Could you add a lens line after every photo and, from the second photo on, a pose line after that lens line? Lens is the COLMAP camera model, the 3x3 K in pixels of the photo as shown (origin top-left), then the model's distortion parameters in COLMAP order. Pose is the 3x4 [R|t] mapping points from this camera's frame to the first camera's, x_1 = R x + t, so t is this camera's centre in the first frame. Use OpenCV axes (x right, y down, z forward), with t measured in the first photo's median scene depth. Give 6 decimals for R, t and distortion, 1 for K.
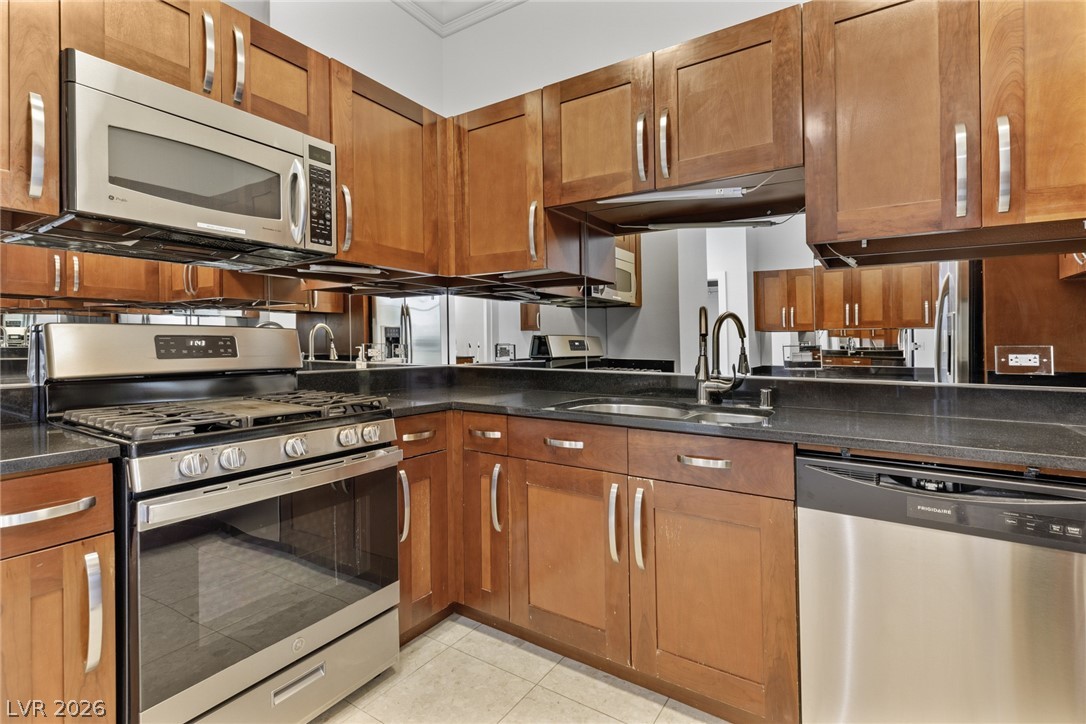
lens RADIAL K [[511.7, 0, 548.6], [0, 511.7, 345.1], [0, 0, 1]] dist [0.004931, 0.000423]
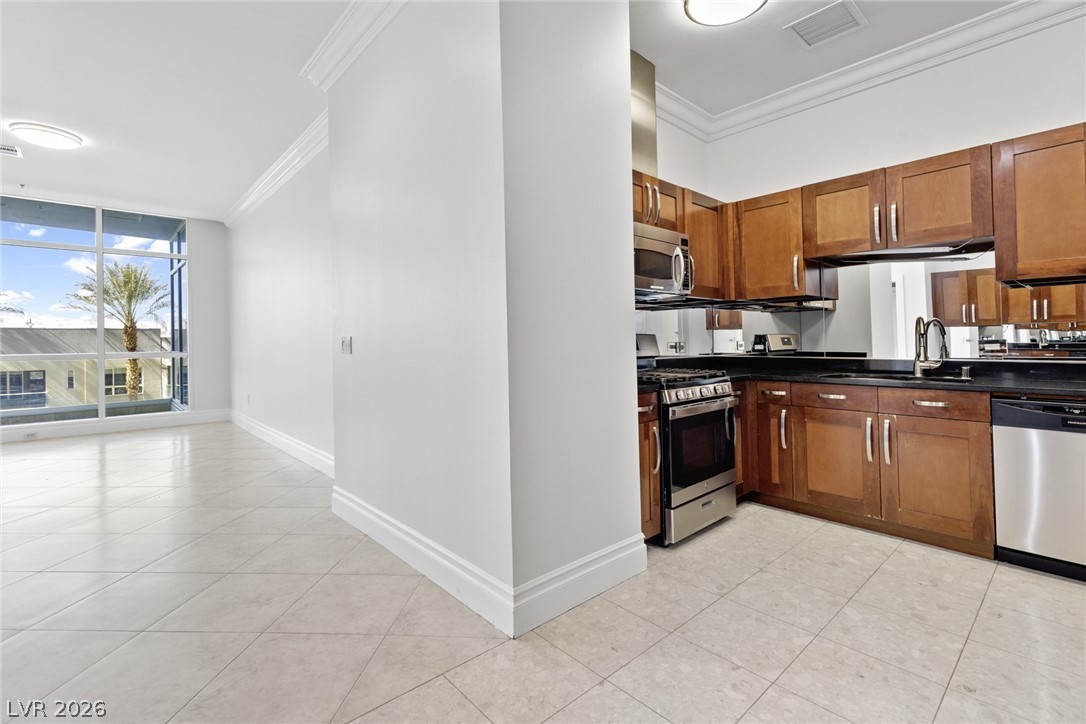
lens RADIAL K [[492.8, 0, 546.2], [0, 492.8, 344.7], [0, 0, 1]] dist [0.002100, 0.000125]
pose [[0.966133, -0.012104, -0.257761, -0.452460], [0.013081, 0.999912, 0.002078, -0.004316], [0.257713, -0.005380, 0.966206, -0.845174]]
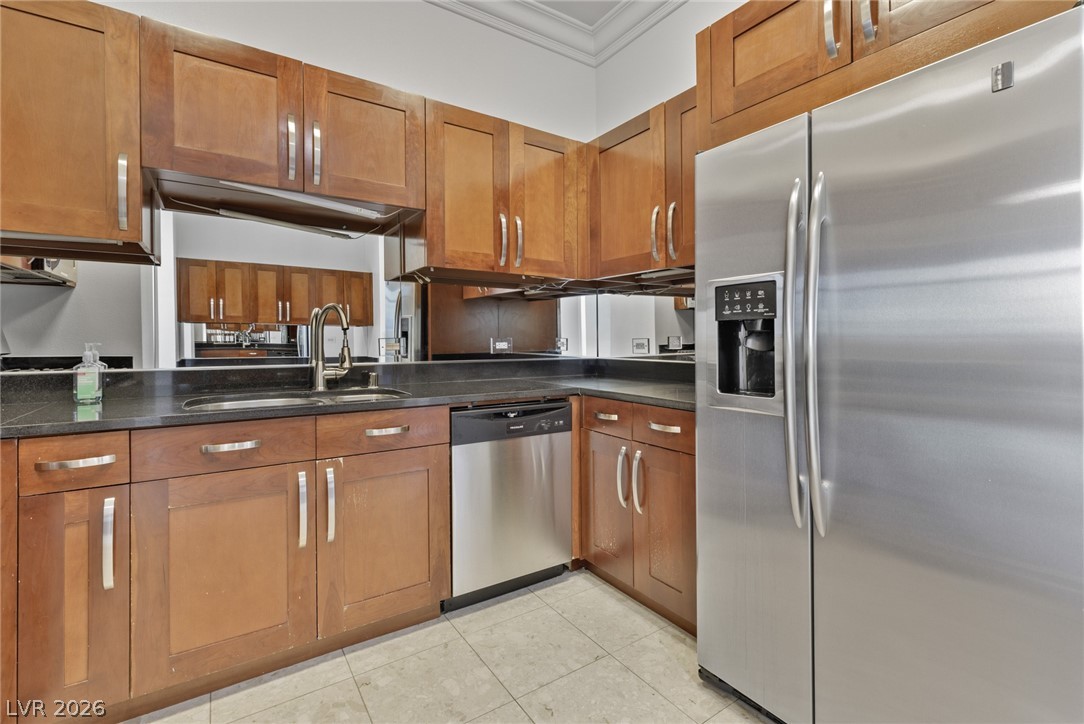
lens RADIAL K [[487.7, 0, 545.8], [0, 487.7, 333.1], [0, 0, 1]] dist [0.002103, 0.000198]
pose [[0.392561, 0.006824, 0.919701, -0.511981], [0.002358, 0.999962, -0.008426, -0.000055], [-0.919723, 0.005476, 0.392530, 0.137933]]
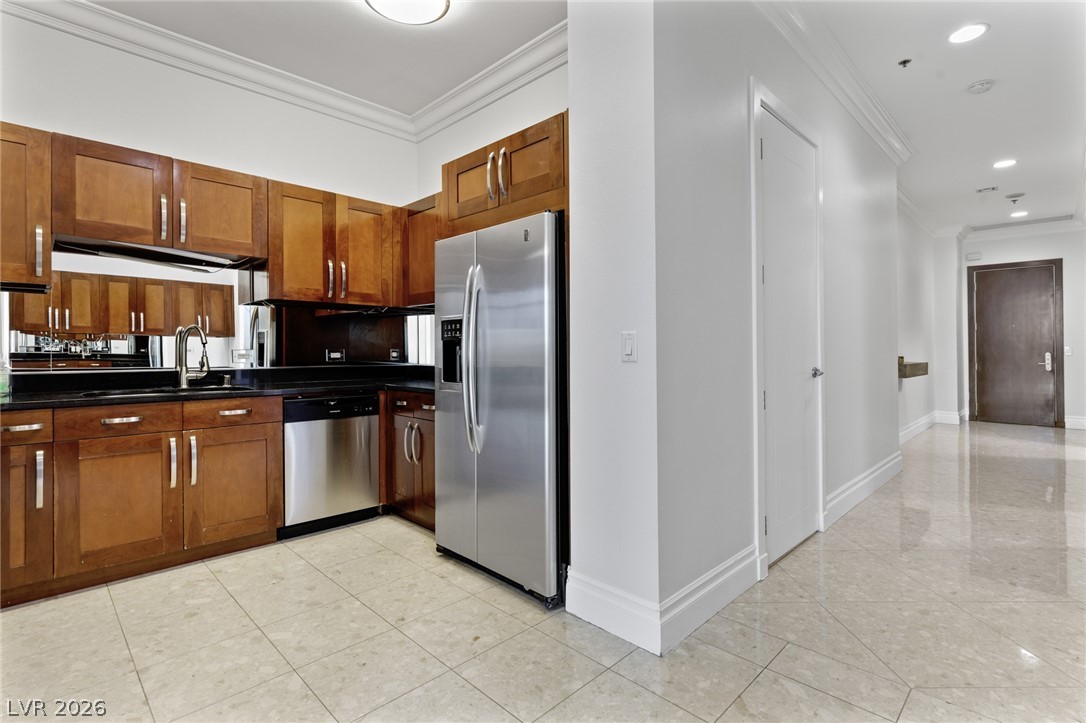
lens RADIAL K [[517.4, 0, 546.4], [0, 517.4, 343.0], [0, 0, 1]] dist [-0.002048, 0.000219]
pose [[0.207138, 0.007259, 0.978285, -1.038775], [0.000714, 0.999971, -0.007571, -0.007272], [-0.978311, 0.002267, 0.207127, -0.396292]]
